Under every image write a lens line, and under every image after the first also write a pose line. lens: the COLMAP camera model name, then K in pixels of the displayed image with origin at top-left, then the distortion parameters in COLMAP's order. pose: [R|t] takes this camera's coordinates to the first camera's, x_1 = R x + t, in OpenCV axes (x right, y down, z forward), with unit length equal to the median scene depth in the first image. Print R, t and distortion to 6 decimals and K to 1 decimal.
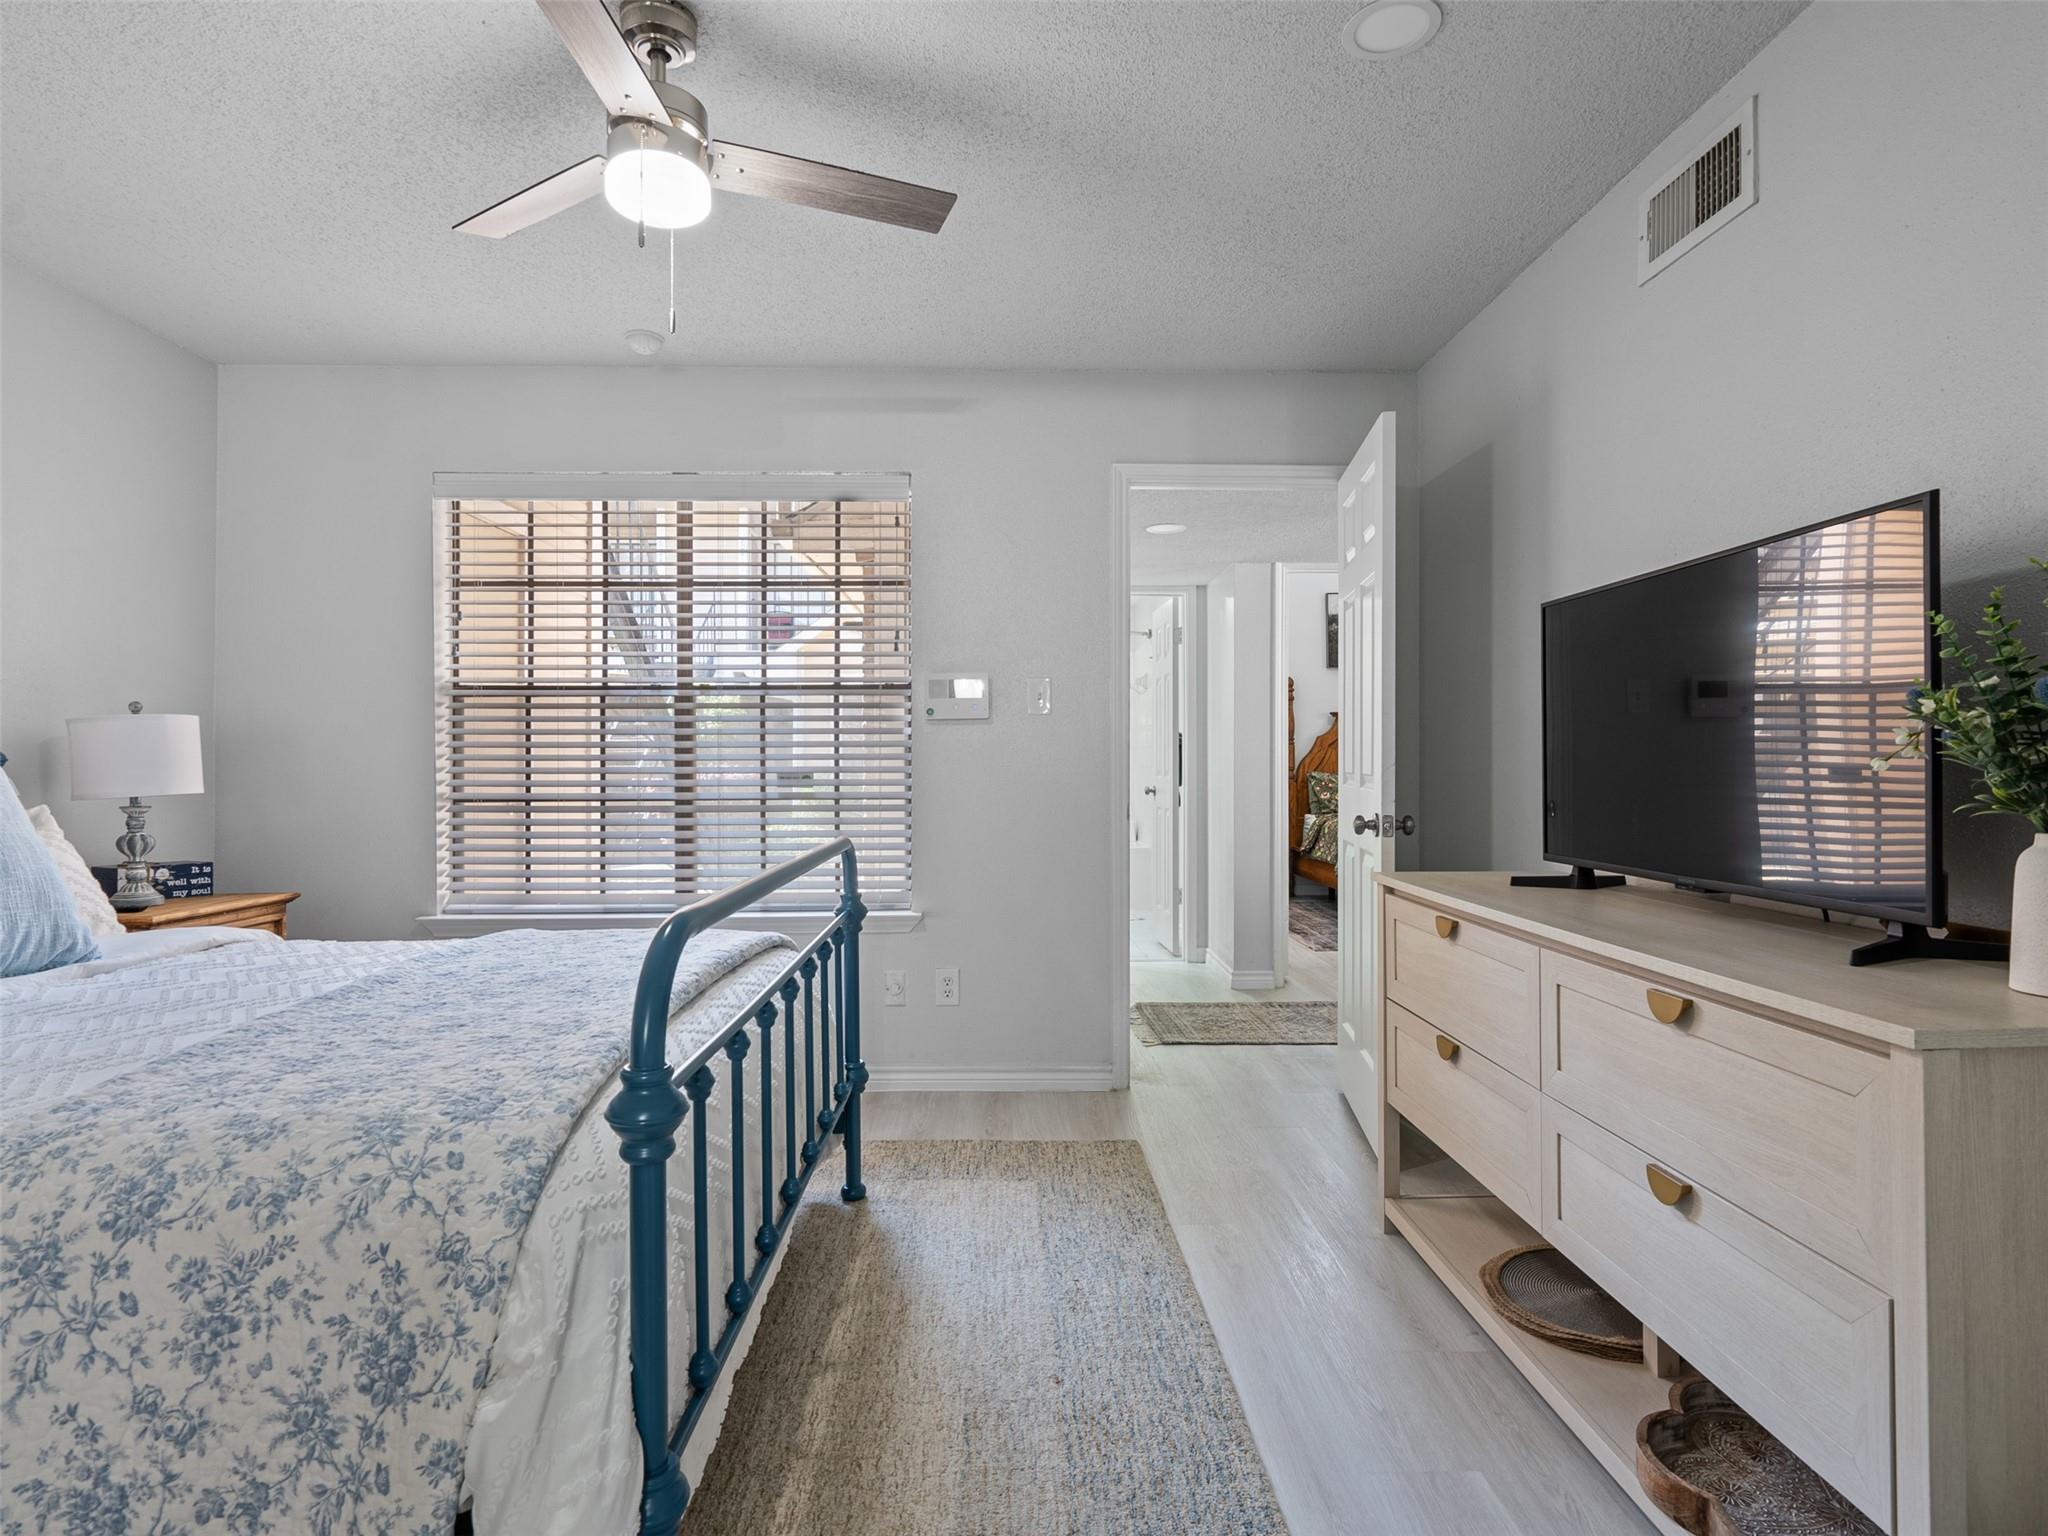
lens RADIAL K [[1057.1, 0, 1024.7], [0, 1057.1, 767.6], [0, 0, 1]] dist [-0.000751, 0.004129]
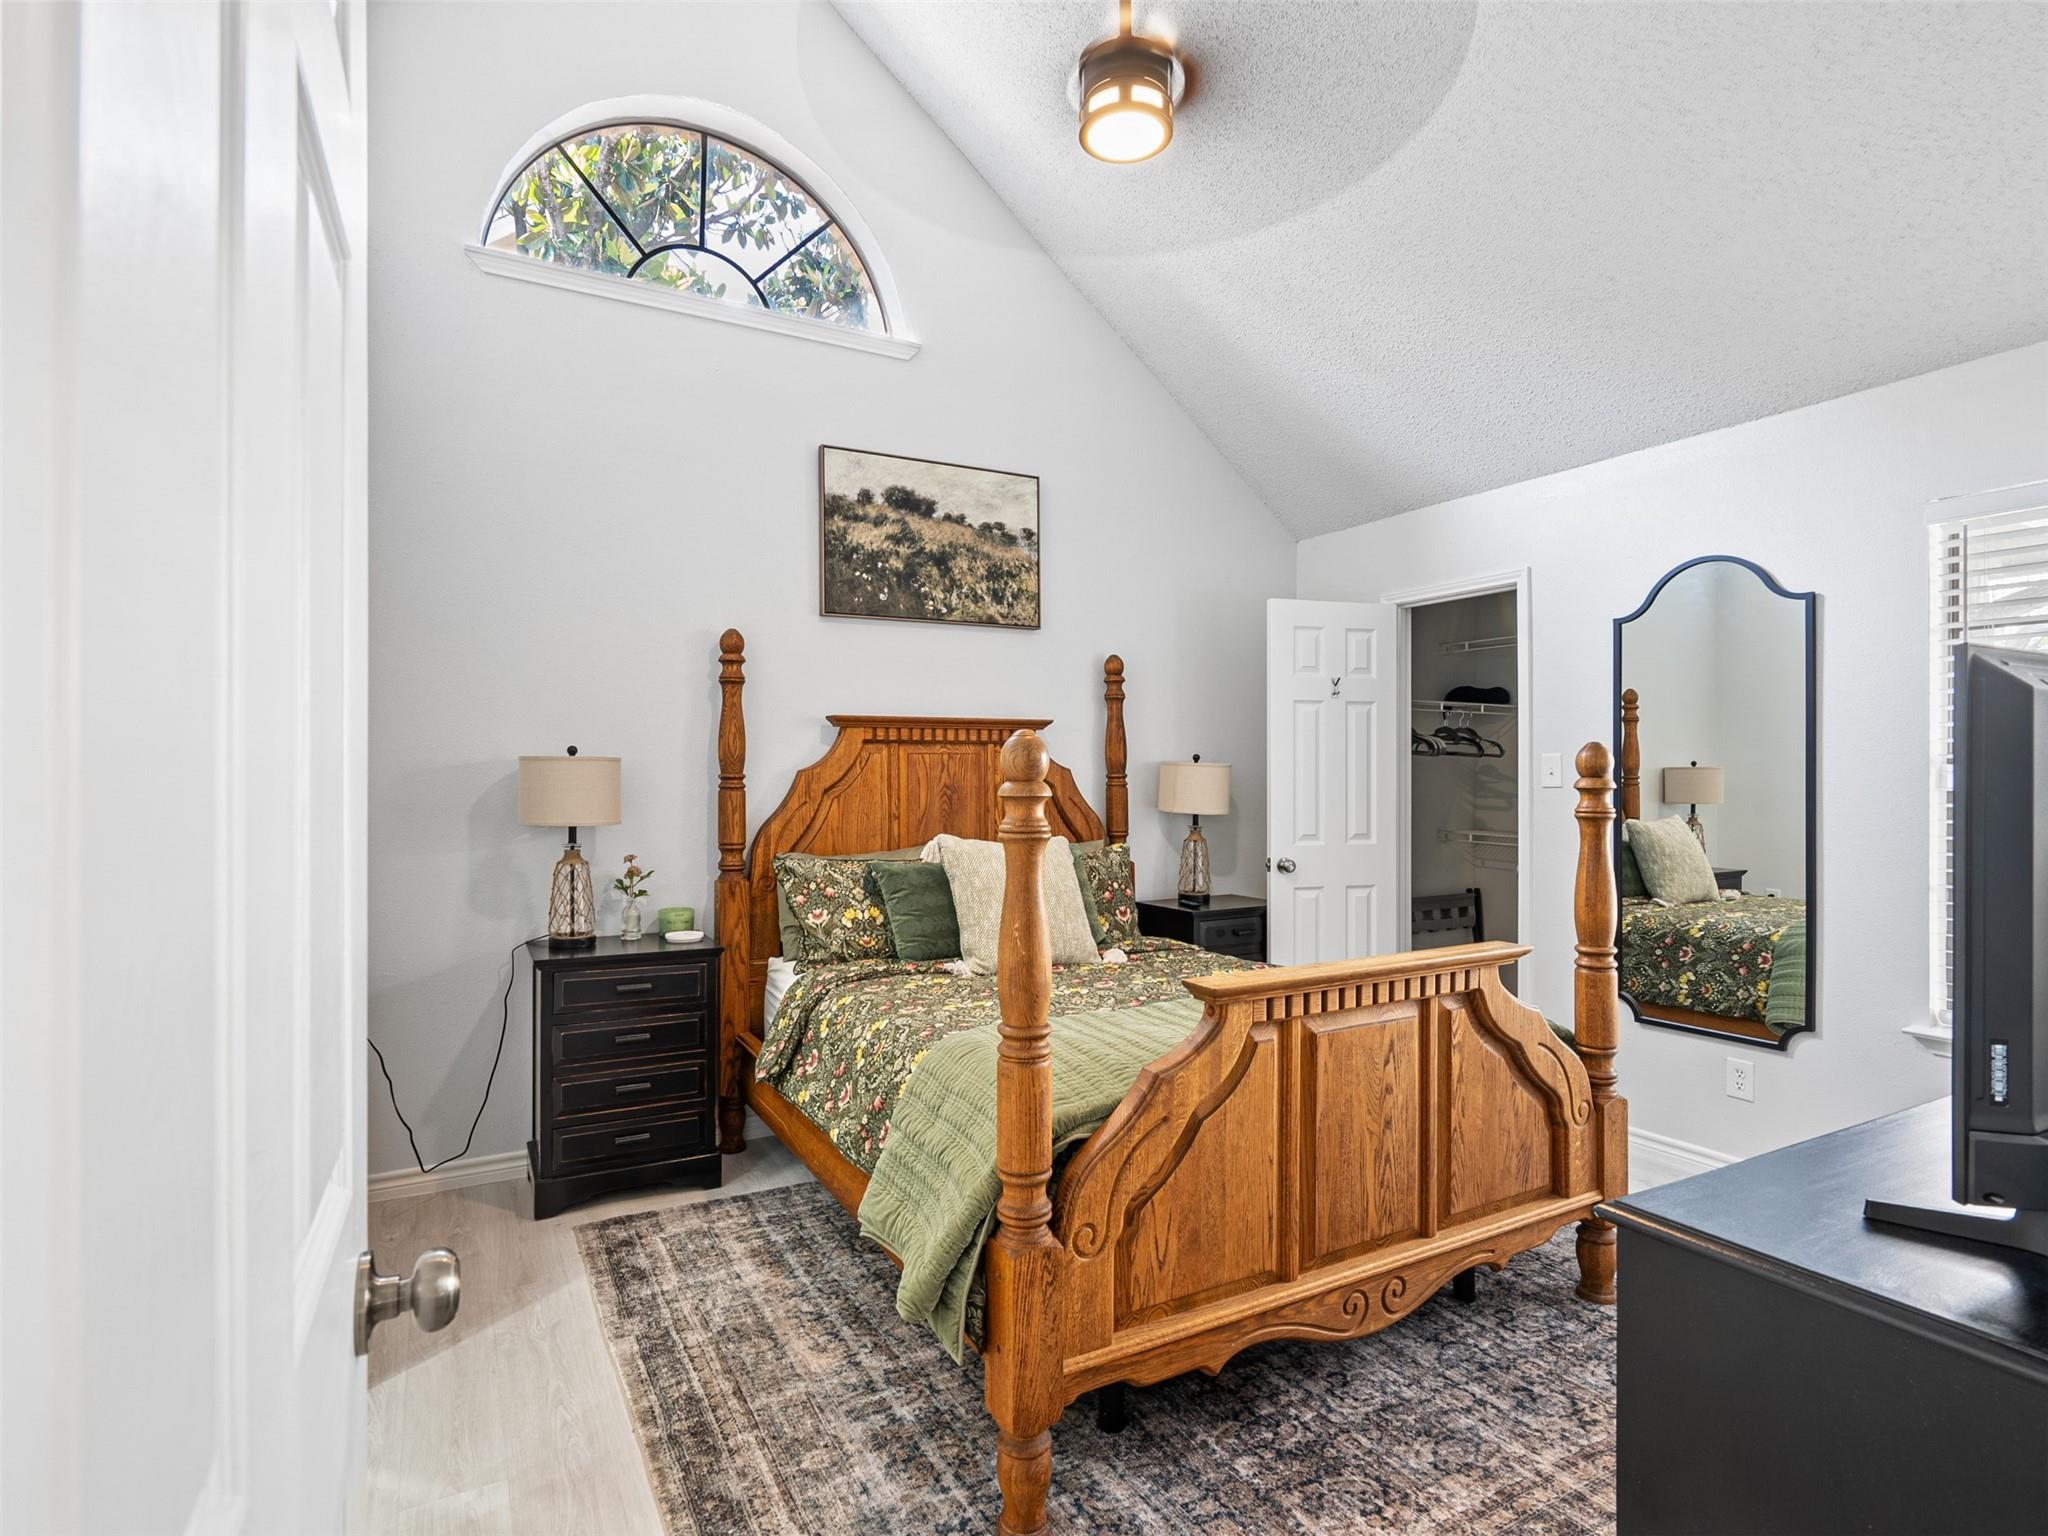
lens RADIAL K [[1057.1, 0, 1024.8], [0, 1057.1, 771.2], [0, 0, 1]] dist [-0.000751, 0.004129]
pose [[0.881830, 0.007464, 0.471509, 0.156352], [-0.006372, 0.999972, -0.003914, -0.028928], [-0.471525, 0.000447, 0.881853, 0.582435]]
